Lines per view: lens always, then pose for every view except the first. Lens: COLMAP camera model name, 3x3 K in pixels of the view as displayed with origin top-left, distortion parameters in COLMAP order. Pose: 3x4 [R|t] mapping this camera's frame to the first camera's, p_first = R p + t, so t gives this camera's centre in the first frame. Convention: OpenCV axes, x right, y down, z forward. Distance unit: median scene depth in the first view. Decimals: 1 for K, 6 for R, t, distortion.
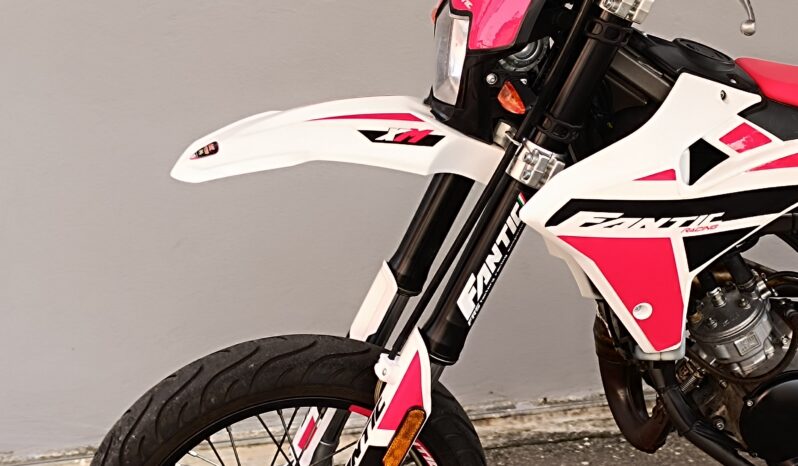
lens RADIAL K [[1450.5, 0, 399.0], [0, 1450.5, 233.0], [0, 0, 1]] dist [0.207679, -1.012336]
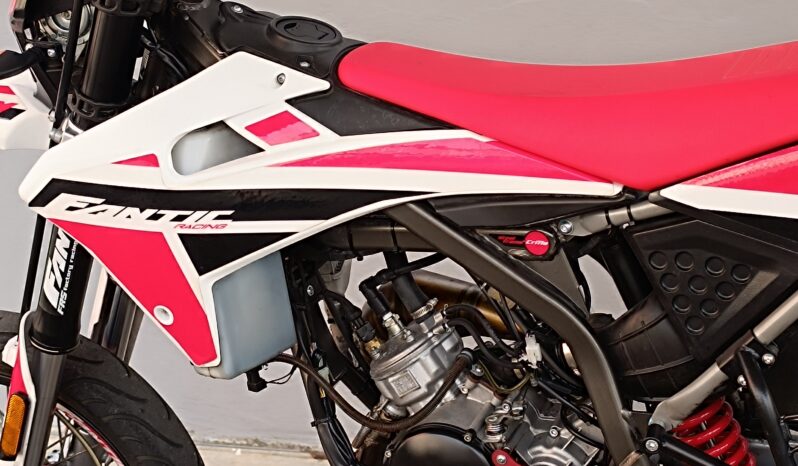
lens RADIAL K [[1450.5, 0, 399.0], [0, 1450.5, 233.0], [0, 0, 1]] dist [0.207679, -1.012336]
pose [[0.834057, 0.083330, -0.545349, 0.775823], [-0.103301, 0.994632, -0.006006, -0.005974], [0.541921, 0.061344, 0.838188, 0.332008]]
